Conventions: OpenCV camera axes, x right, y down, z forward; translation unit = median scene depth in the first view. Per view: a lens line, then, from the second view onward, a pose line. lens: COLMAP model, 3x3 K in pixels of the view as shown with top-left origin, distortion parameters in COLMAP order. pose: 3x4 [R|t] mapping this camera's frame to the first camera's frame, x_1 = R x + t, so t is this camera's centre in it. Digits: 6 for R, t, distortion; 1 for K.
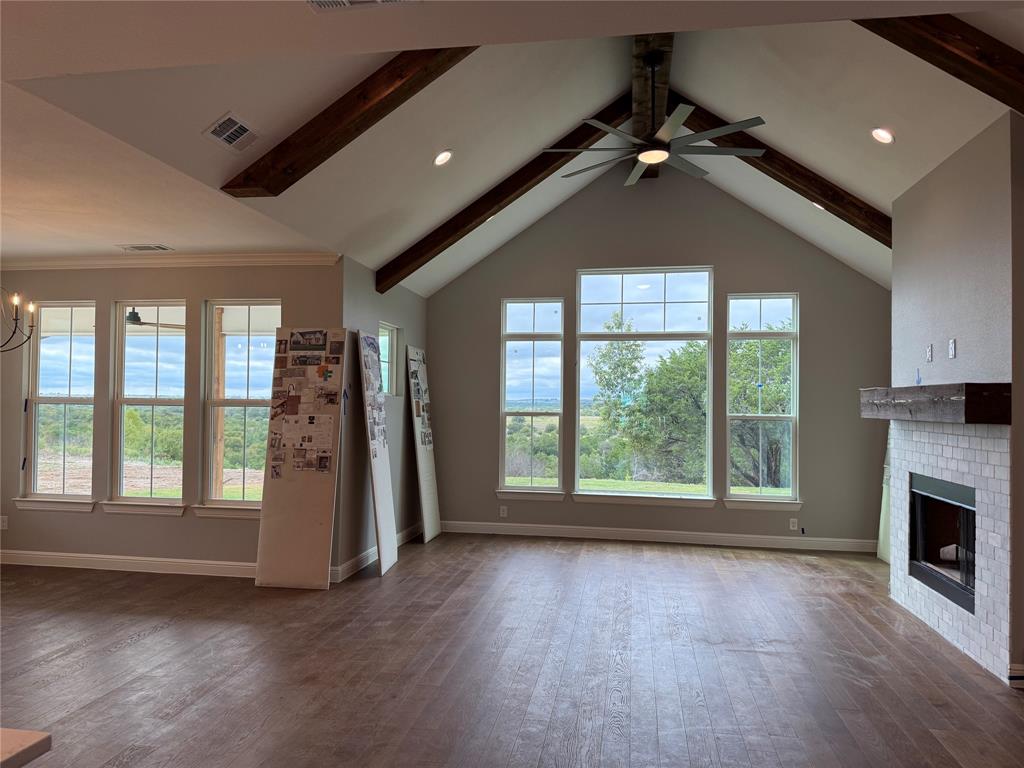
lens RADIAL K [[714.3, 0, 513.2], [0, 714.3, 387.3], [0, 0, 1]] dist [0.111850, -0.164887]
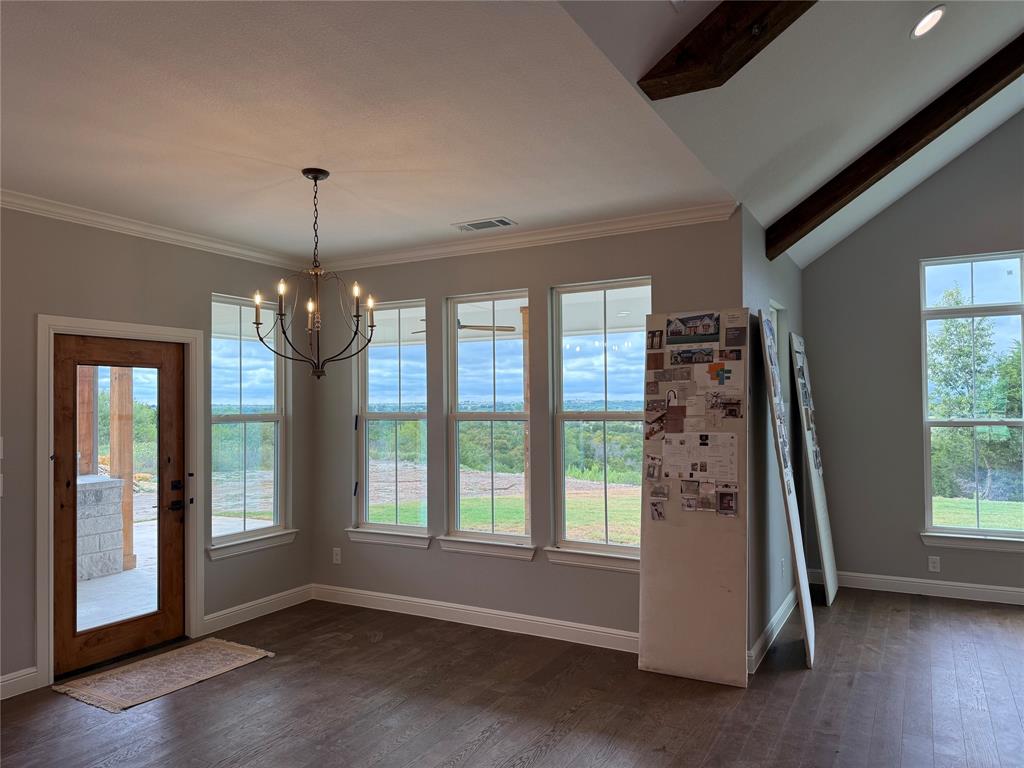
lens RADIAL K [[714.3, 0, 513.2], [0, 714.3, 387.3], [0, 0, 1]] dist [0.111850, -0.164887]
pose [[0.940770, -0.028599, -0.337837, -0.211822], [0.027495, 0.999590, -0.008052, -0.006023], [0.337928, -0.001714, 0.941170, 0.263037]]
